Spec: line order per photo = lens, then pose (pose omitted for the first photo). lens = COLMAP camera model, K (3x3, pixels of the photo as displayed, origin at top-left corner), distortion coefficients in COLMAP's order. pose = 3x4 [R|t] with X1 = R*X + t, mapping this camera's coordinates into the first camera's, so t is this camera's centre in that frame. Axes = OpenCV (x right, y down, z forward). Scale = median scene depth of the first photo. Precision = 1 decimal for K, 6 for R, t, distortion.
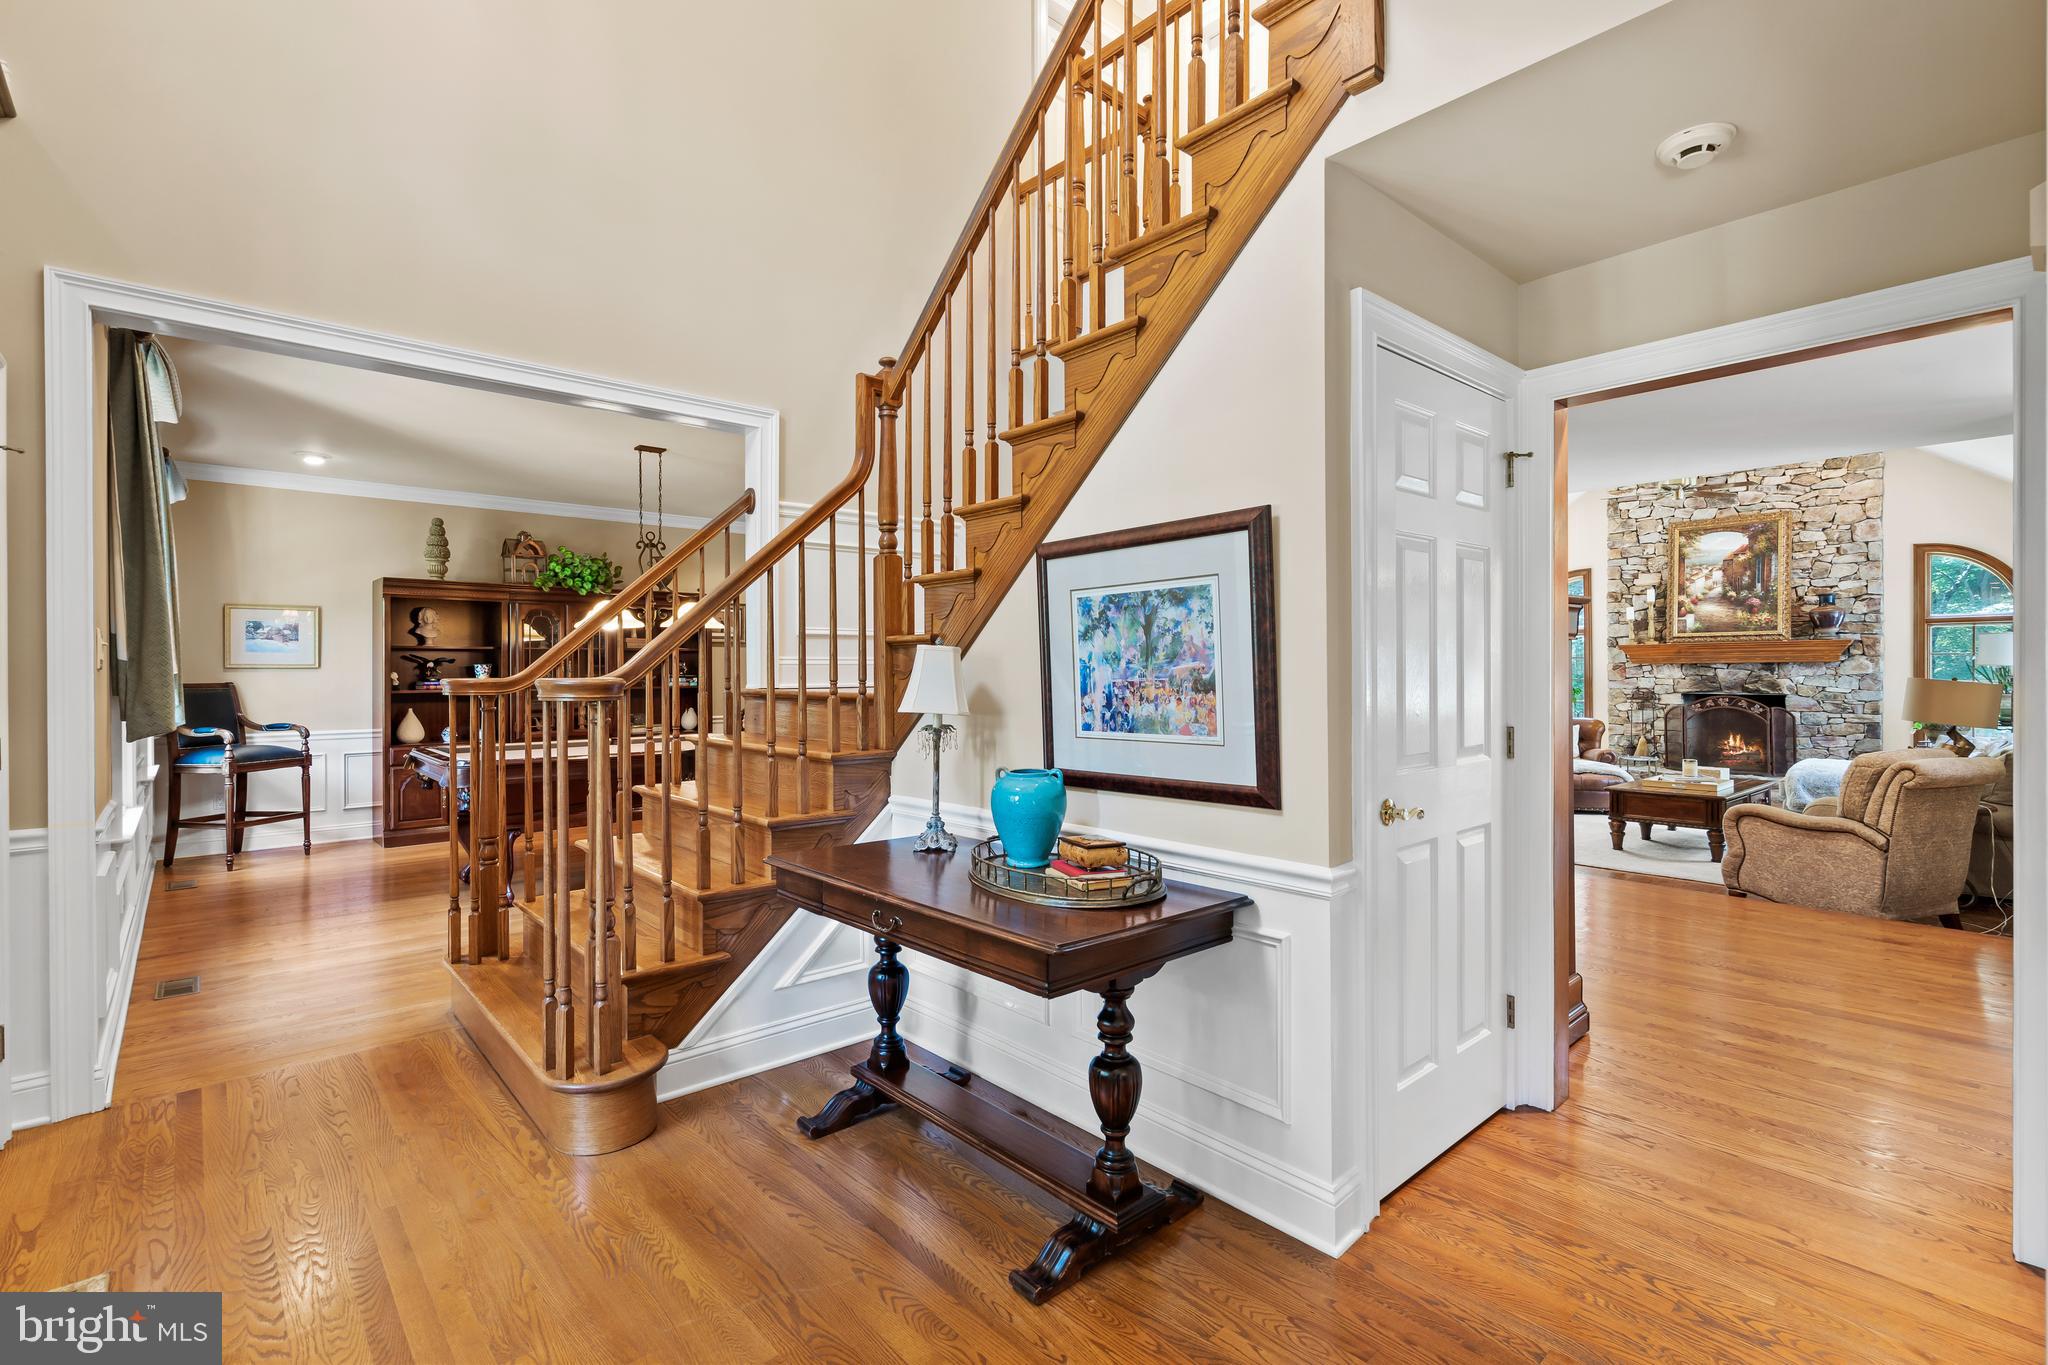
lens RADIAL K [[925.7, 0, 1023.6], [0, 925.7, 670.8], [0, 0, 1]] dist [0.000490, 0.000168]
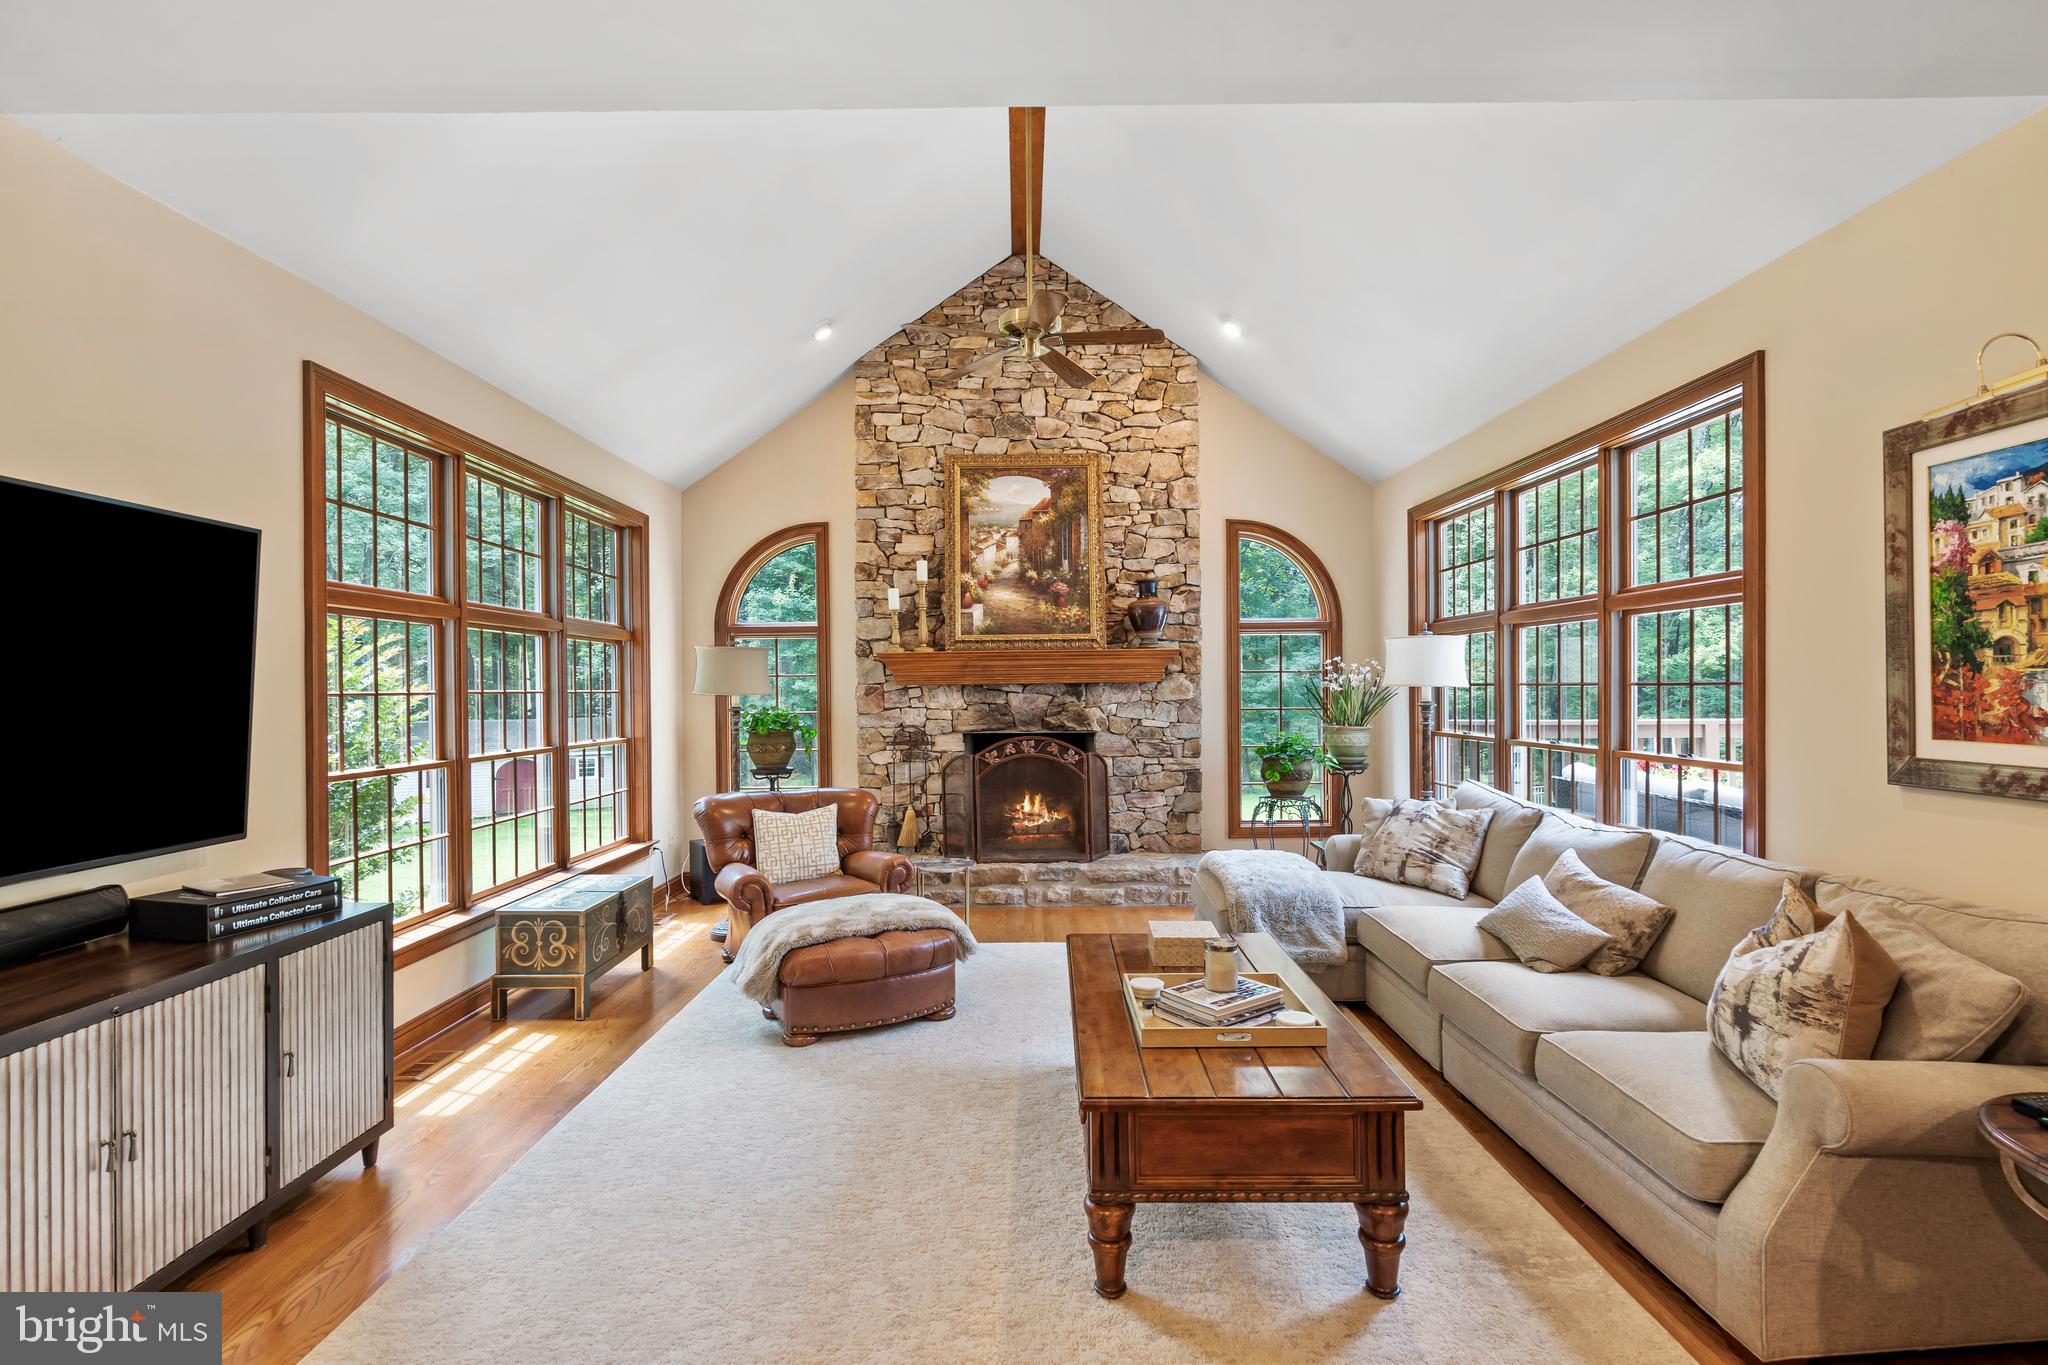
lens RADIAL K [[947.0, 0, 1025.6], [0, 947.0, 684.9], [0, 0, 1]] dist [-0.001709, 0.001663]
pose [[0.660458, 0.001152, 0.750862, 0.281517], [0.006836, 0.999948, -0.007547, -0.002806], [-0.750832, 0.010117, 0.660416, 0.586741]]
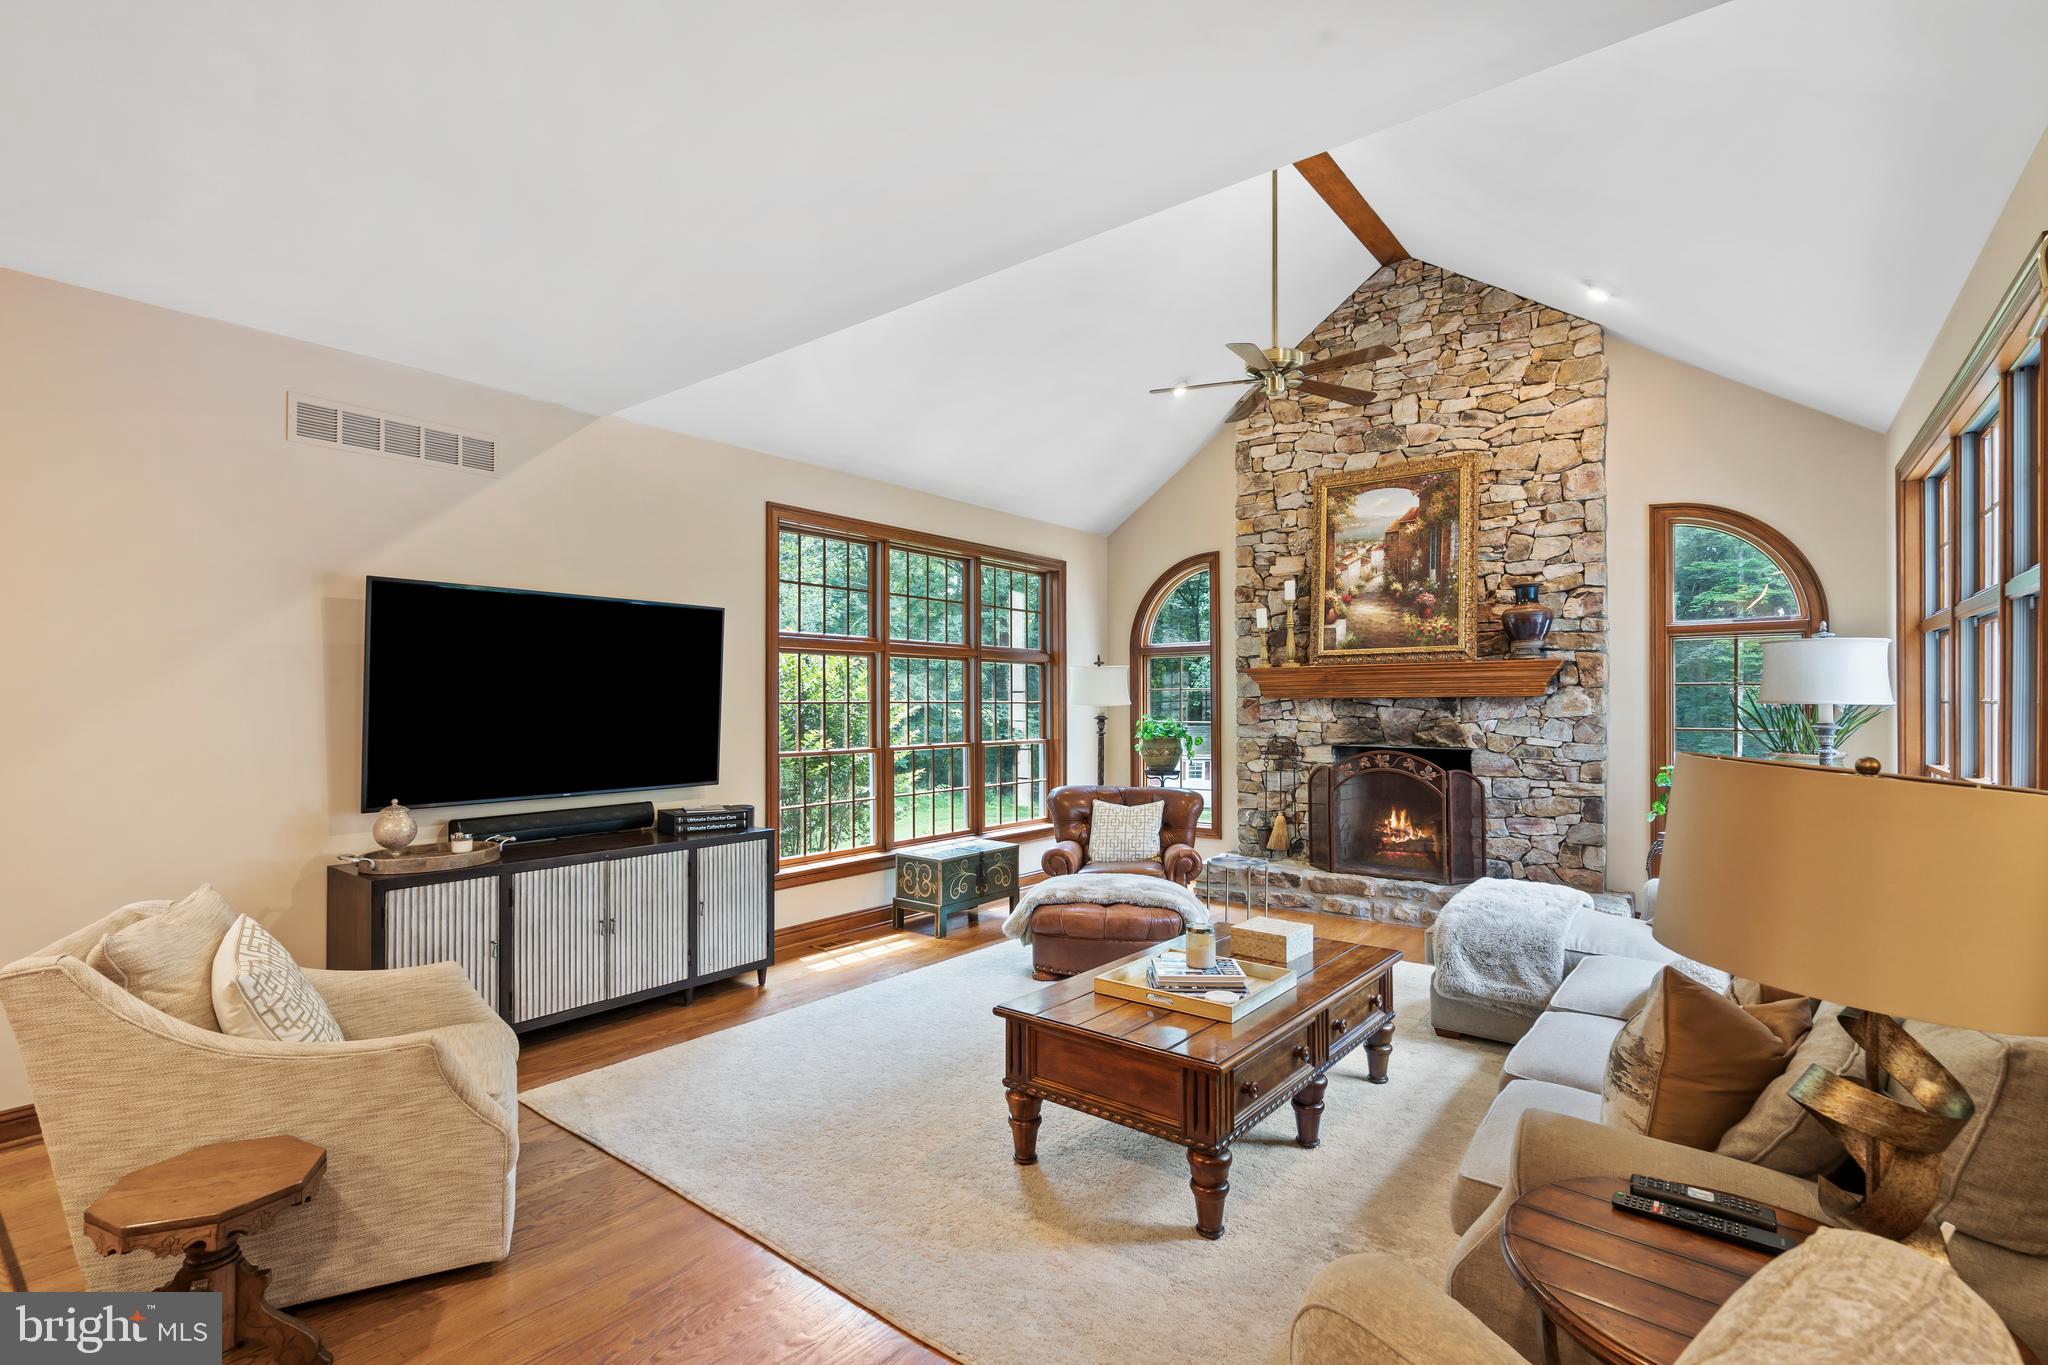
lens RADIAL K [[943.6, 0, 1017.7], [0, 943.6, 694.9], [0, 0, 1]] dist [-0.000937, 0.000646]
pose [[0.983315, 0.004704, 0.181849, 0.406152], [-0.002939, 0.999946, -0.009977, -0.003291], [-0.181886, 0.009276, 0.983276, 0.430616]]
